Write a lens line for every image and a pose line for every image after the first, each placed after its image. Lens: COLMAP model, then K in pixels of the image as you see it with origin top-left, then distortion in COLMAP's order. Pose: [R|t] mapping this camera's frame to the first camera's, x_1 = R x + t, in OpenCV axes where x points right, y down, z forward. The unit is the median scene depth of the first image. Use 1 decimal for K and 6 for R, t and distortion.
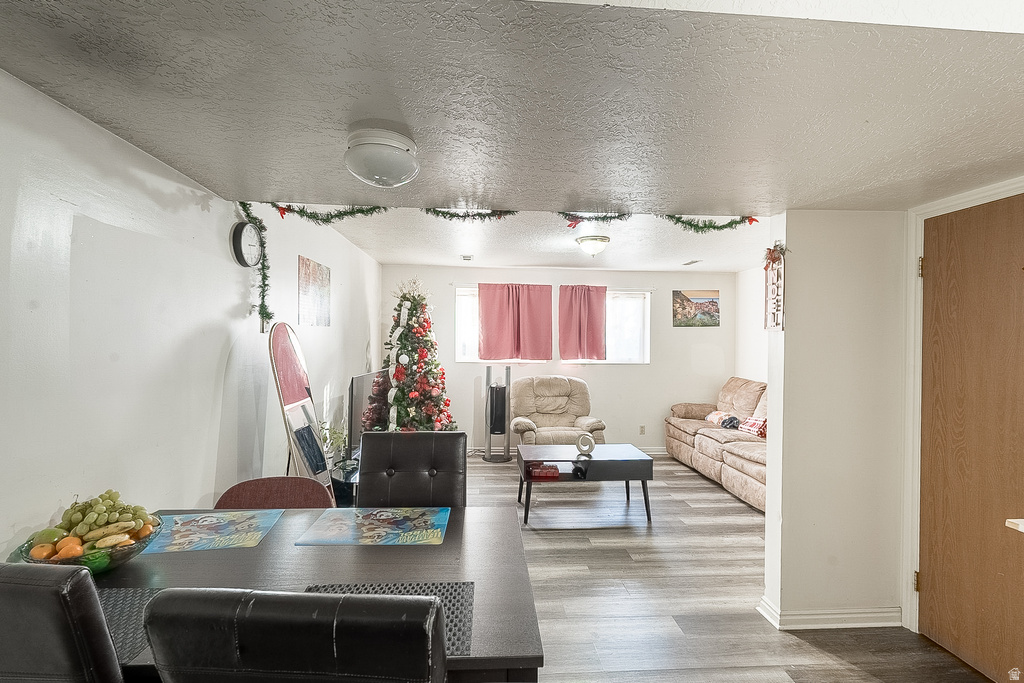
lens RADIAL K [[451.1, 0, 509.1], [0, 451.1, 340.8], [0, 0, 1]] dist [-0.002110, -0.000428]
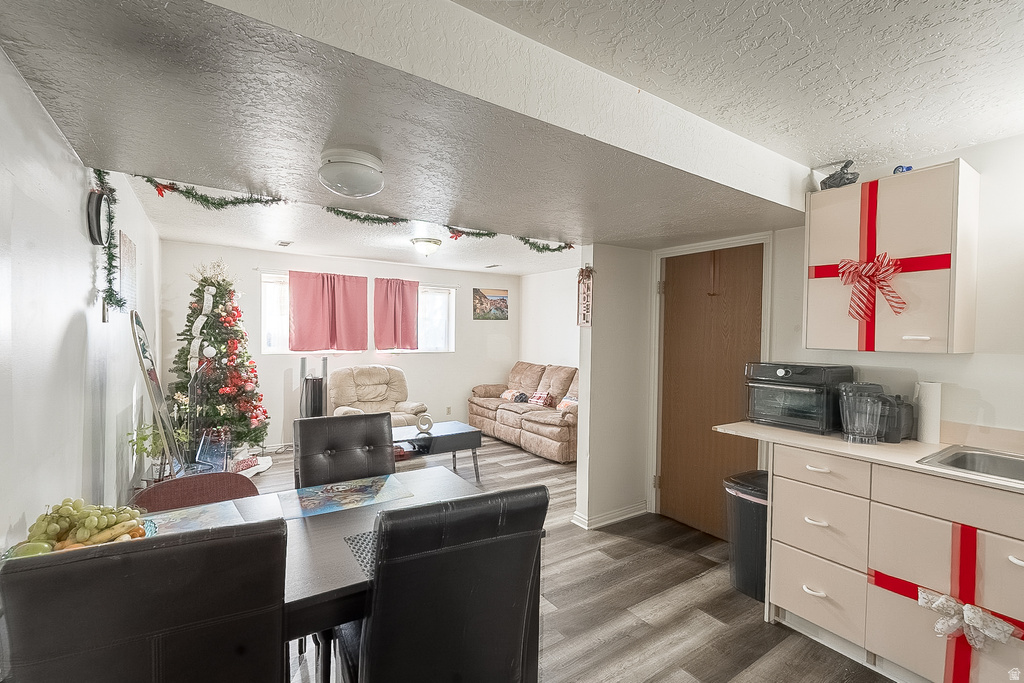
lens RADIAL K [[451.1, 0, 509.1], [0, 451.1, 340.8], [0, 0, 1]] dist [-0.002110, -0.000428]
pose [[0.867475, -0.006563, 0.497437, -0.158692], [-0.004681, 0.999761, 0.021353, -0.002414], [-0.497458, -0.020852, 0.867237, -0.060631]]
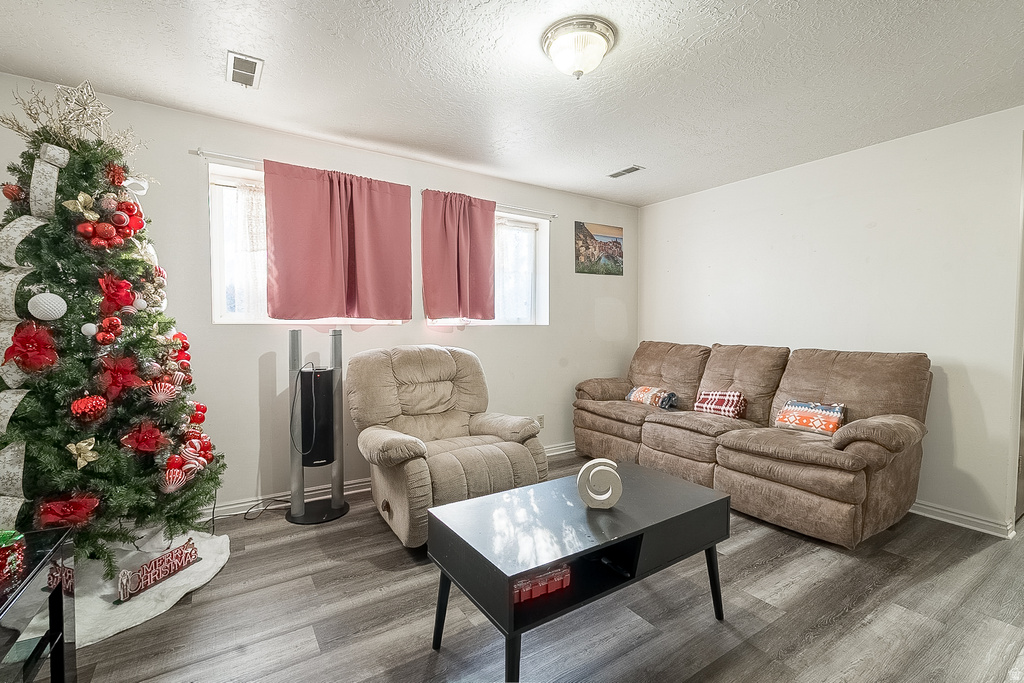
lens RADIAL K [[451.1, 0, 509.1], [0, 451.1, 340.8], [0, 0, 1]] dist [-0.002110, -0.000428]
pose [[0.875378, -0.026064, 0.482736, -0.087430], [0.006504, 0.999090, 0.042150, 0.053749], [-0.483395, -0.033757, 0.874751, 0.508487]]
